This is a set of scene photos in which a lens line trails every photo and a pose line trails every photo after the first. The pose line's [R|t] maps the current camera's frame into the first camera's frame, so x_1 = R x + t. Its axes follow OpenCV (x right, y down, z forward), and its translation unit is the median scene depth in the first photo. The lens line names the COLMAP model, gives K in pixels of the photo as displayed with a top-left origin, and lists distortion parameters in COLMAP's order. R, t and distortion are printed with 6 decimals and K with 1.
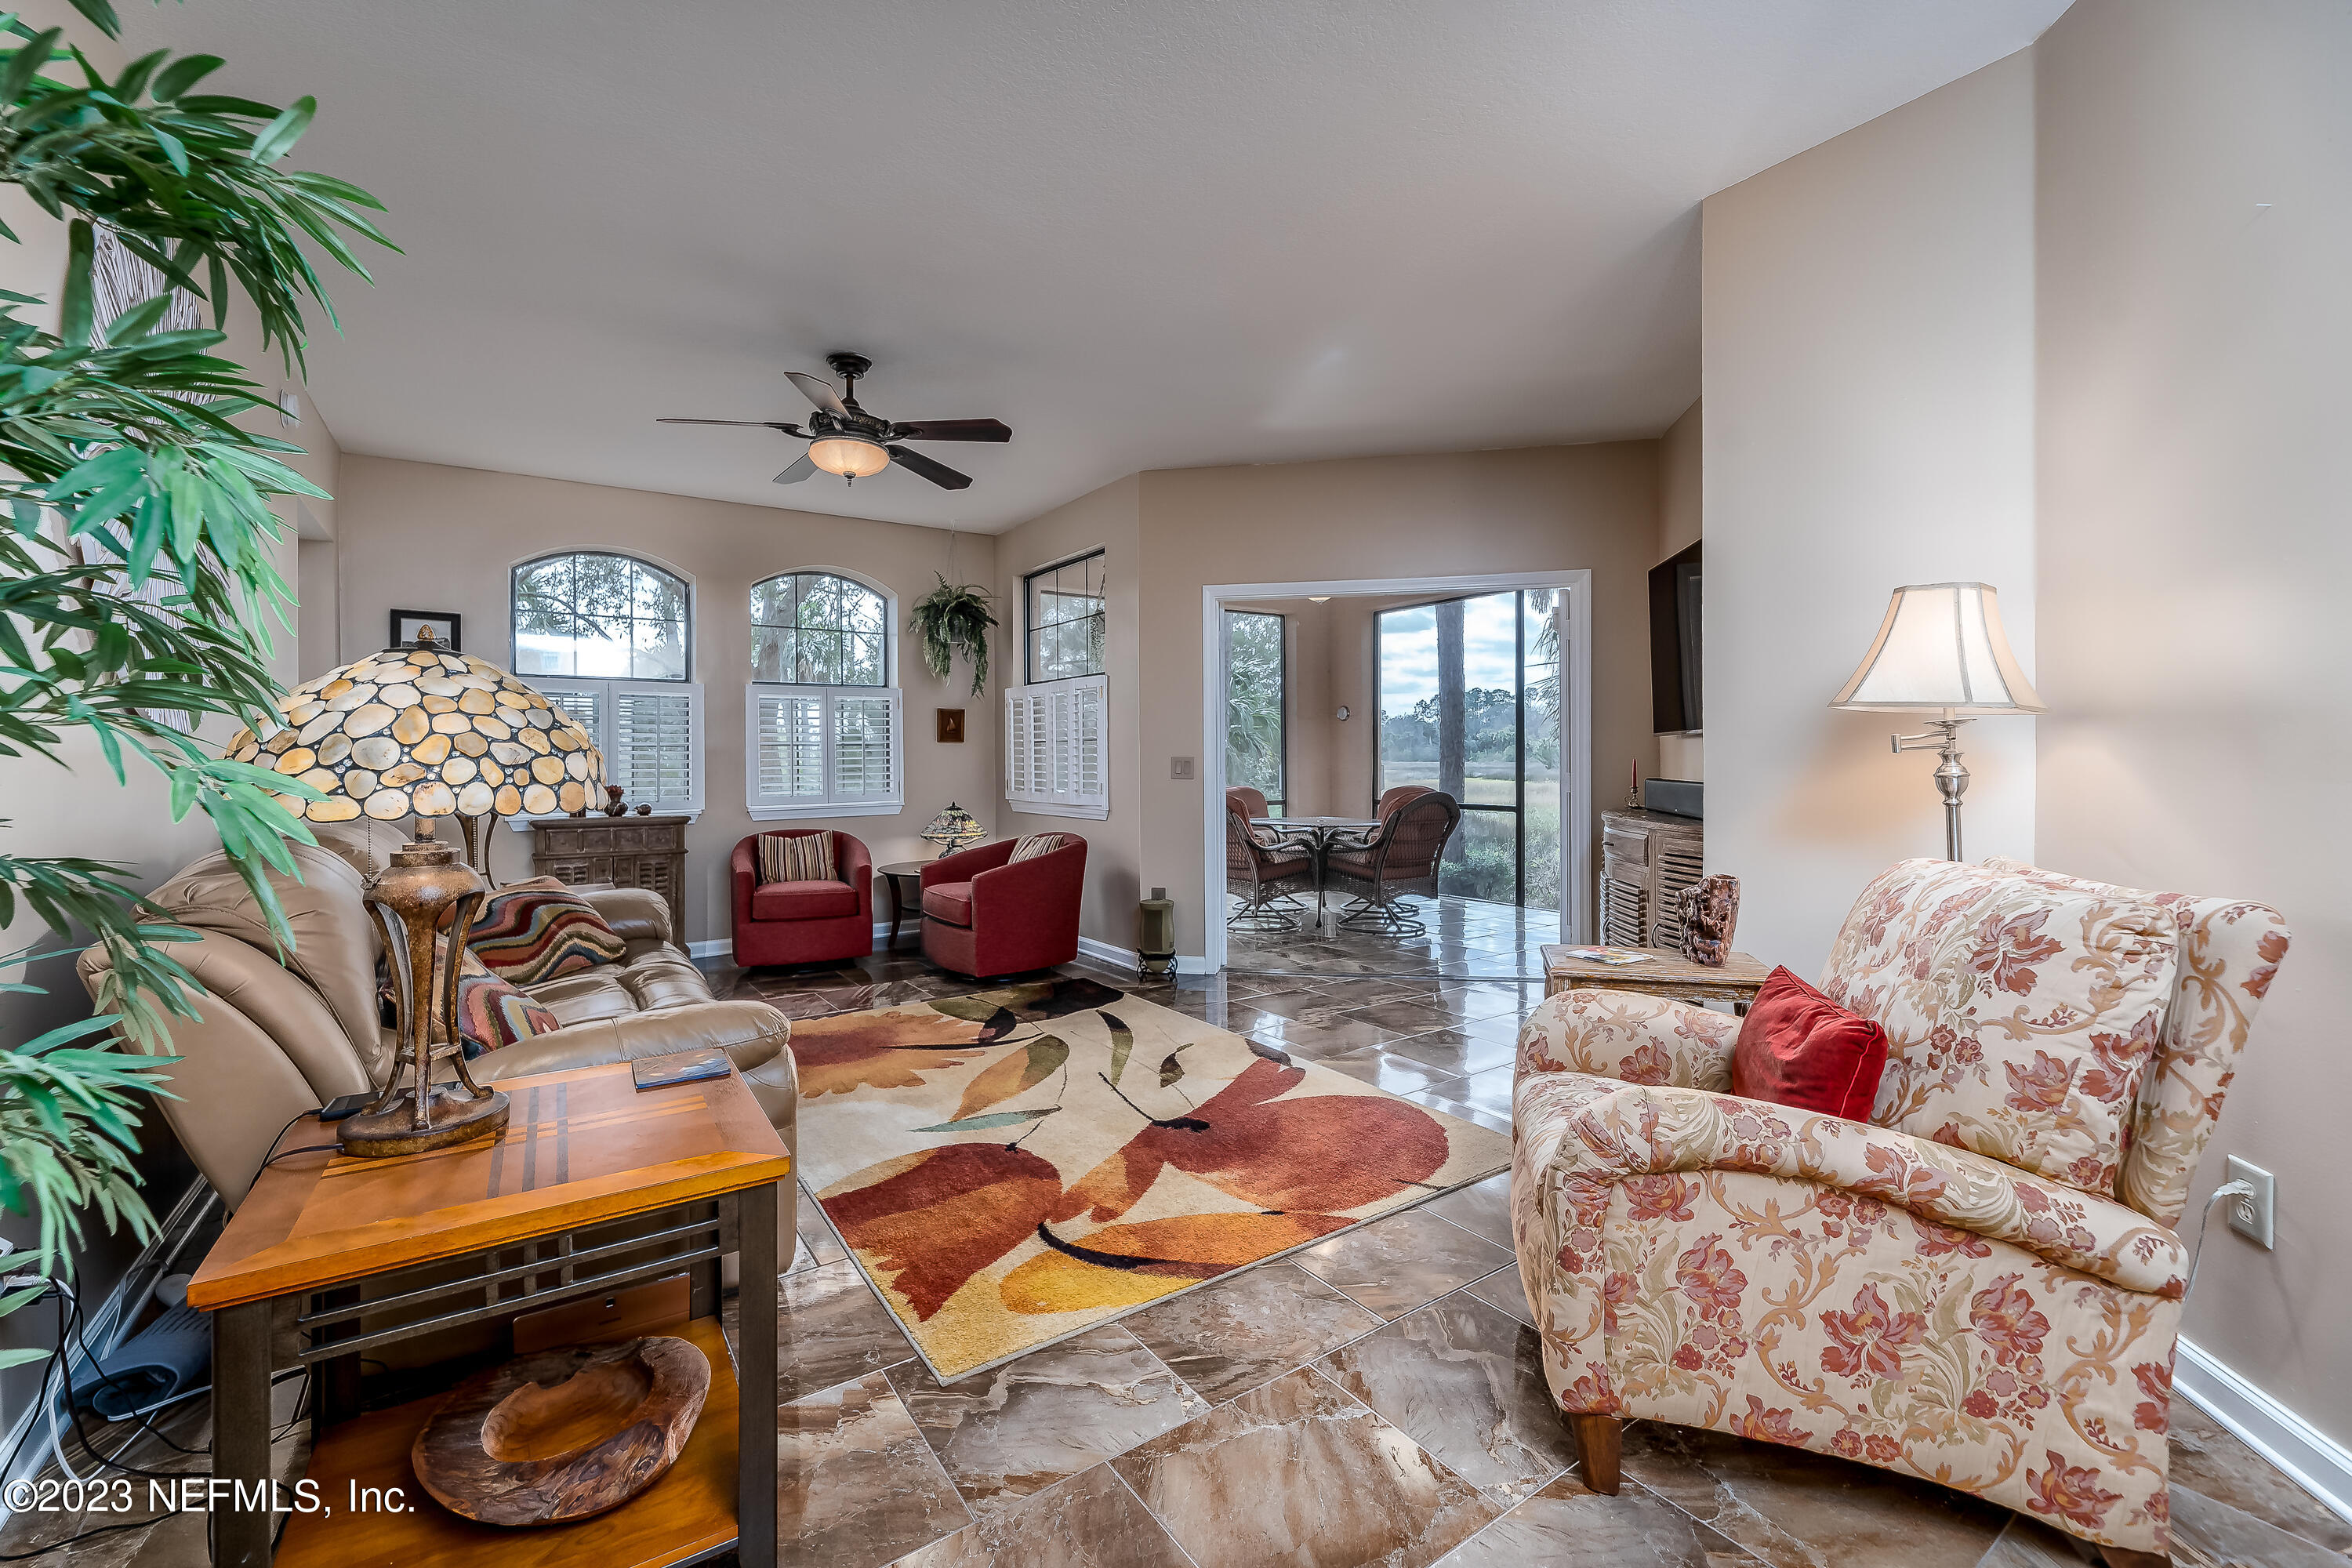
lens RADIAL K [[973.7, 0, 1171.8], [0, 973.7, 765.3], [0, 0, 1]] dist [0.001472, 0.000156]
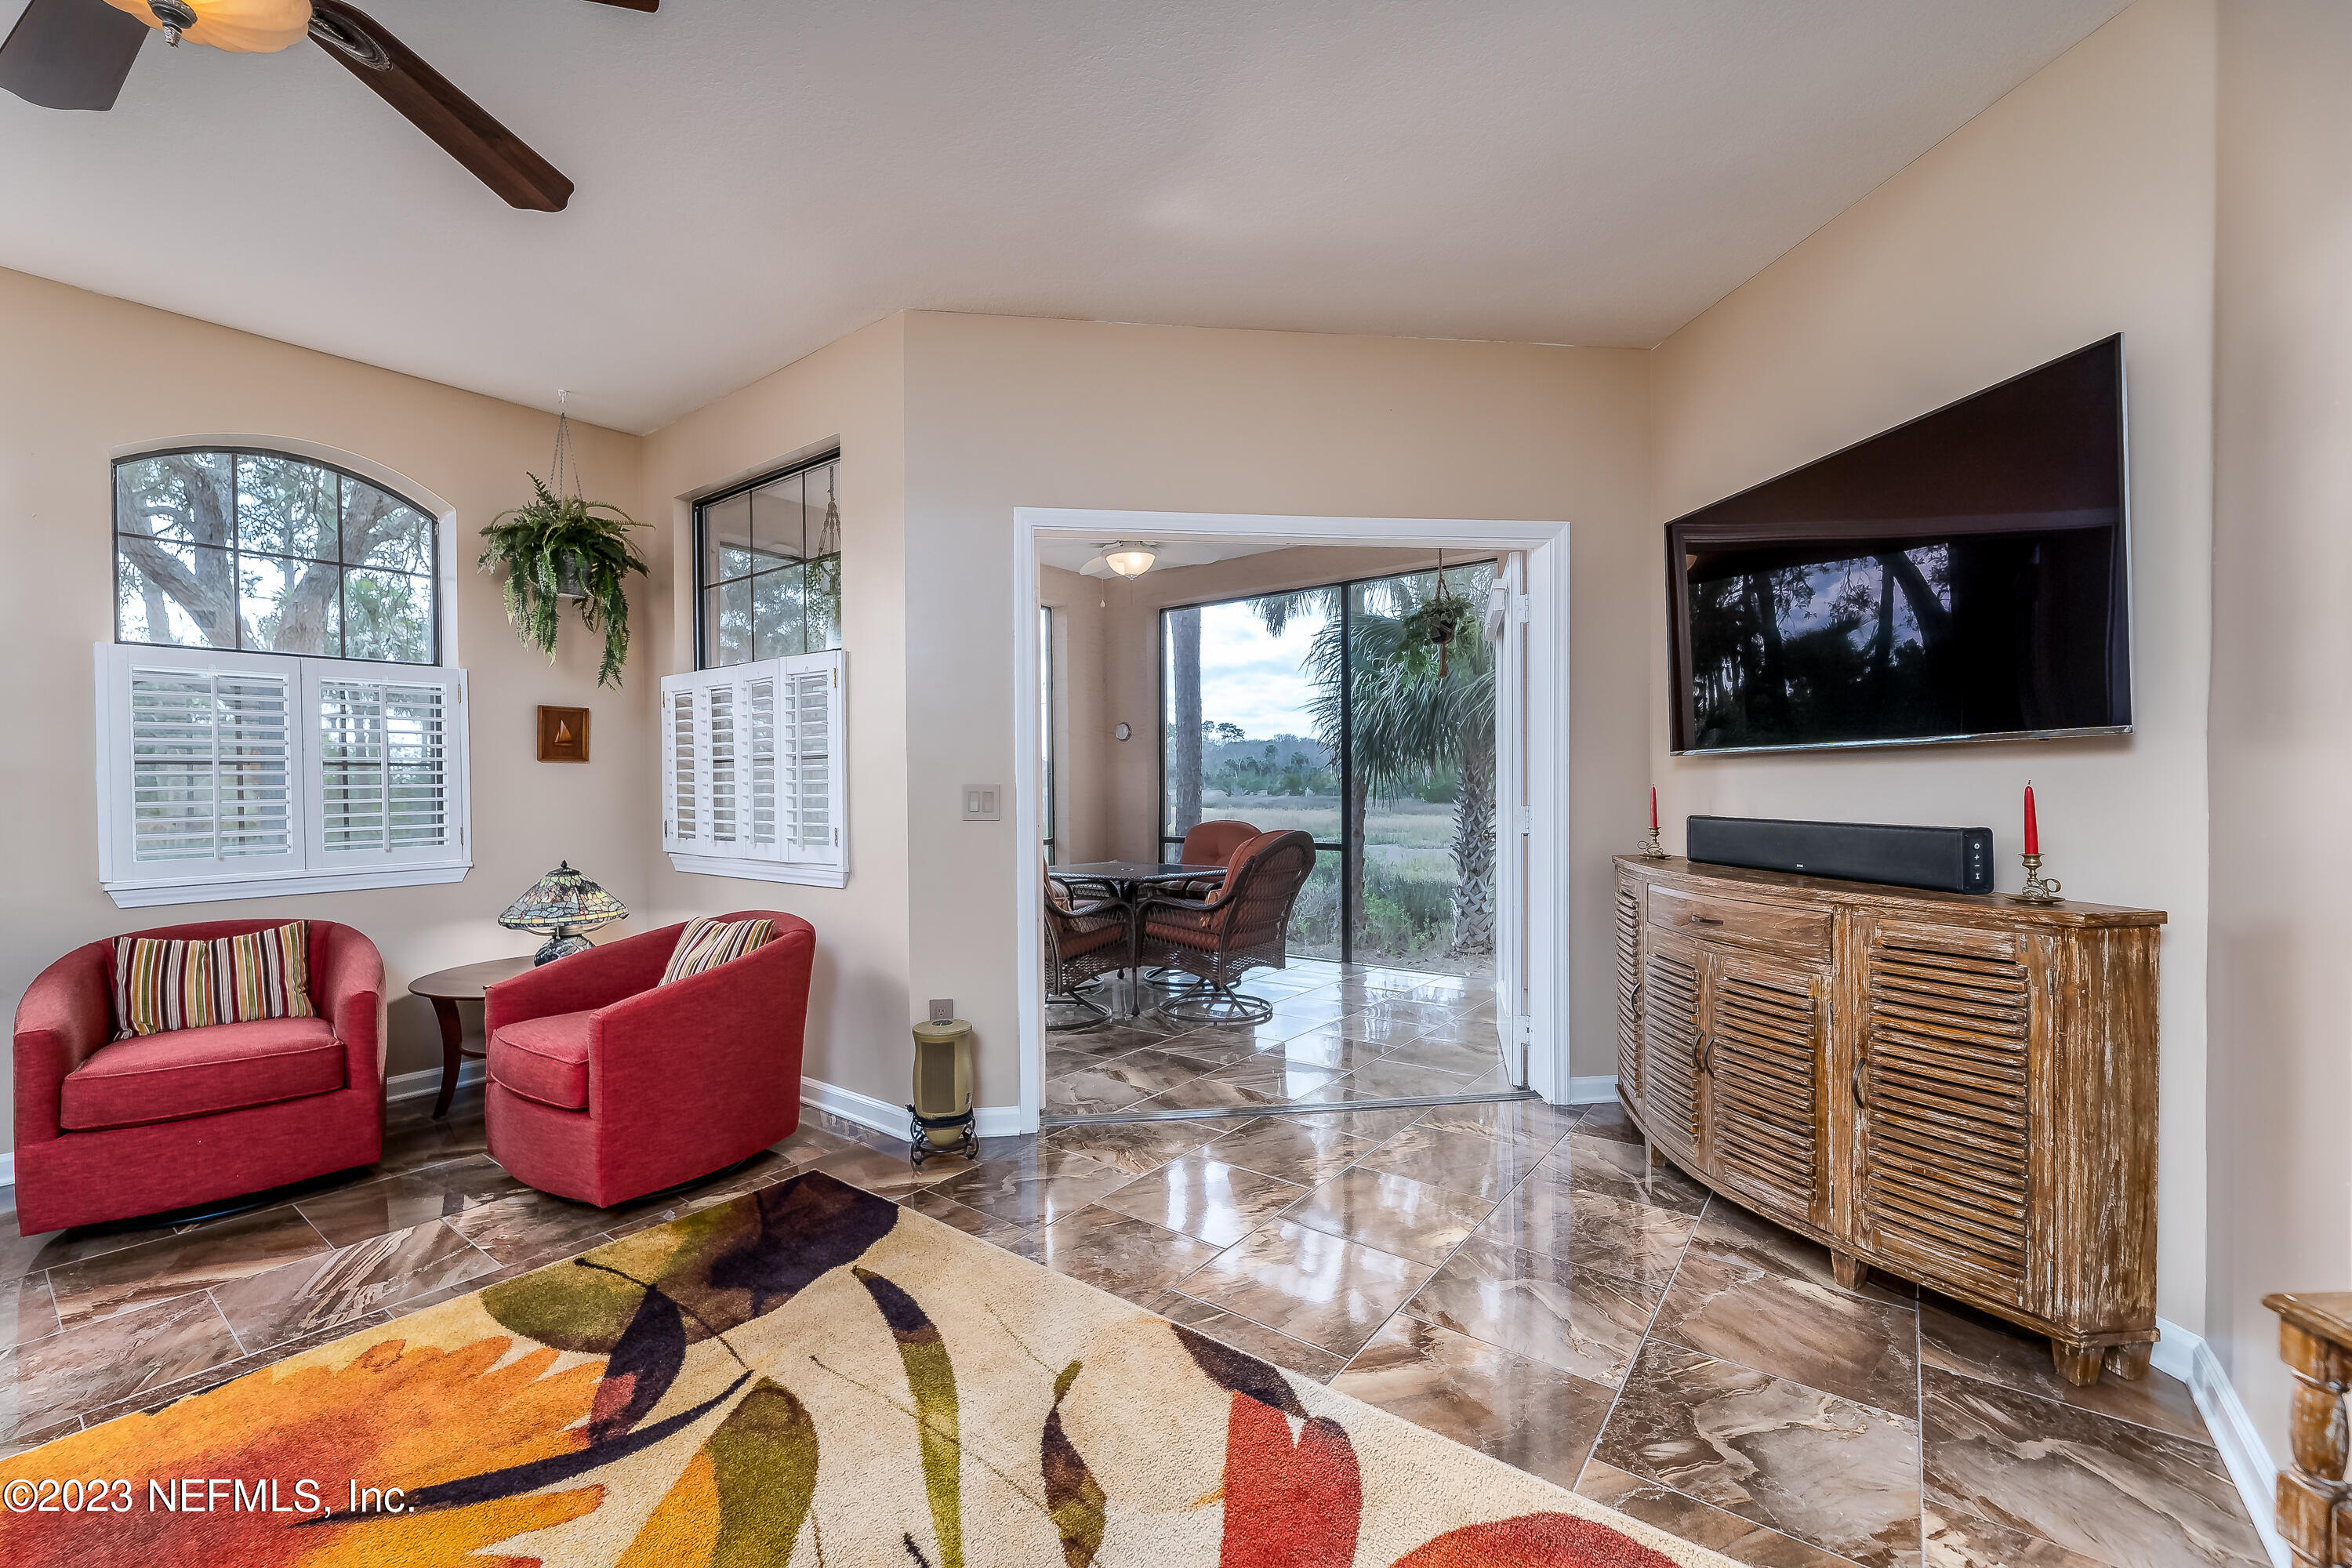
lens RADIAL K [[958.7, 0, 1165.9], [0, 958.7, 794.5], [0, 0, 1]] dist [-0.001810, 0.000090]
pose [[0.952119, -0.004045, 0.305701, -0.066735], [0.003854, 0.999992, 0.001226, -0.002696], [-0.305703, 0.000011, 0.952127, 0.413559]]
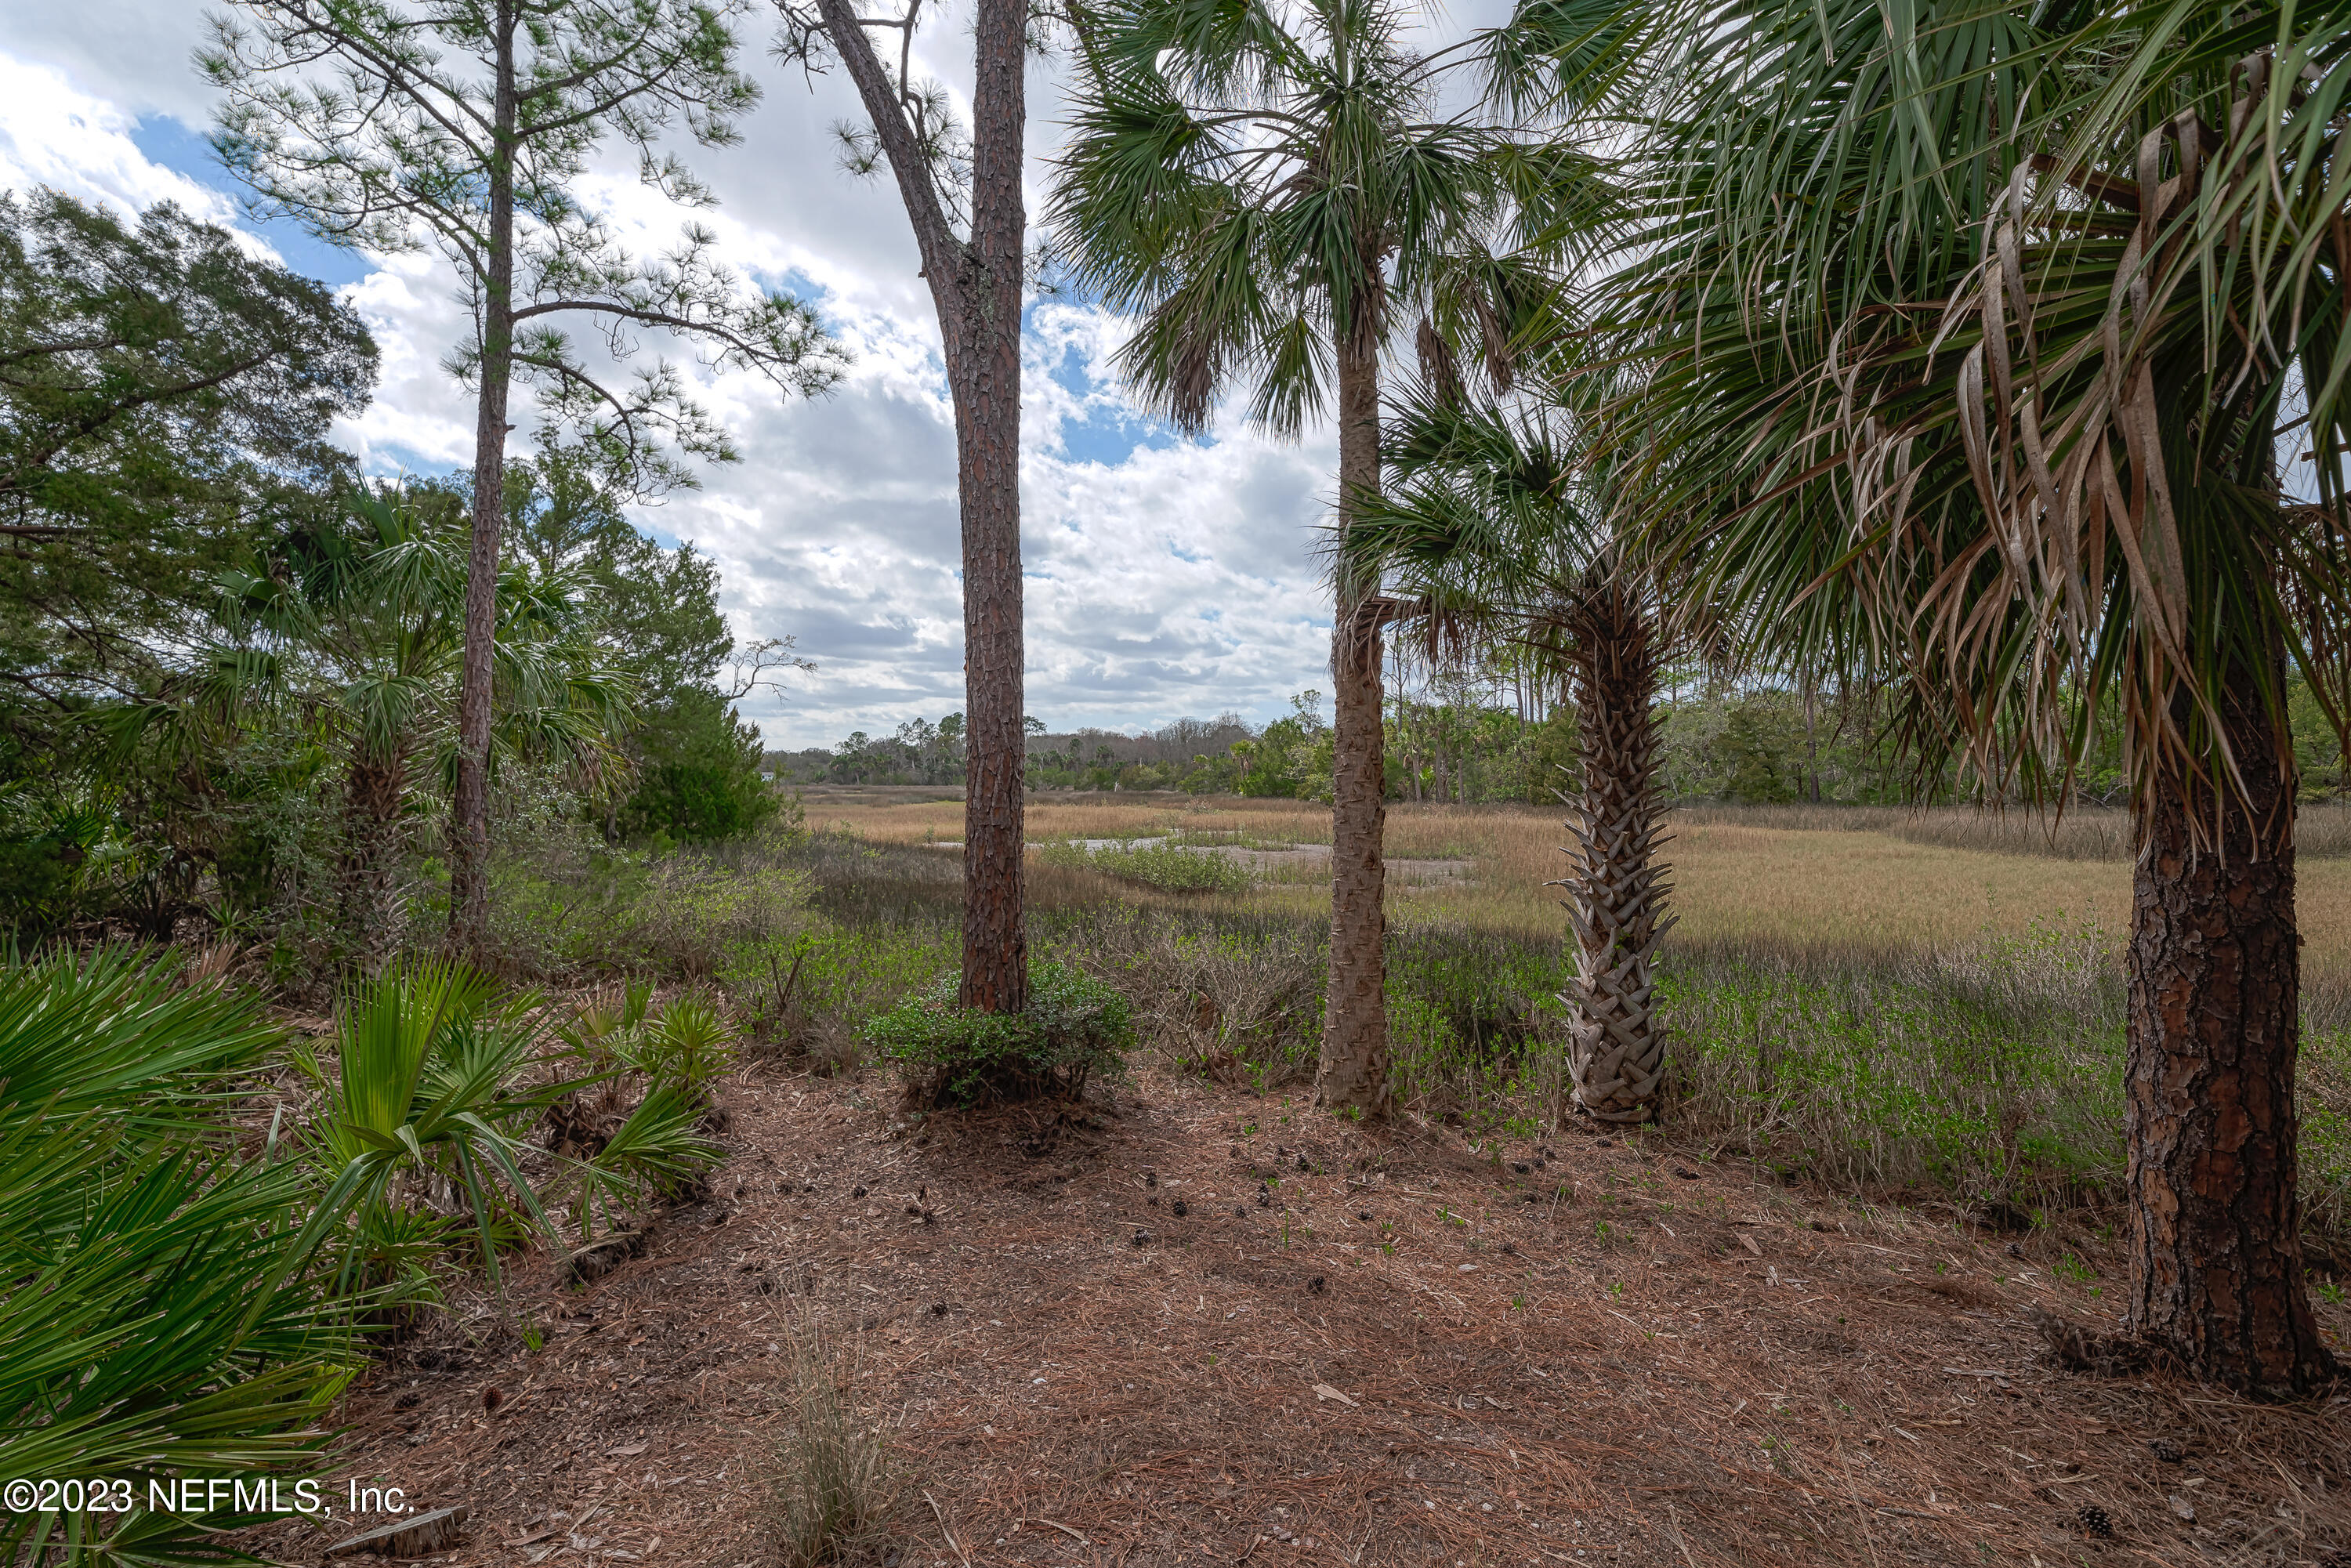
lens RADIAL K [[958.2, 0, 1165.4], [0, 958.2, 794.5], [0, 0, 1]] dist [-0.001810, 0.000090]
pose [[0.869357, -0.008584, 0.494111, 0.509725], [0.006168, 0.999960, 0.006519, 0.019693], [-0.494147, -0.002619, 0.869375, 2.095944]]
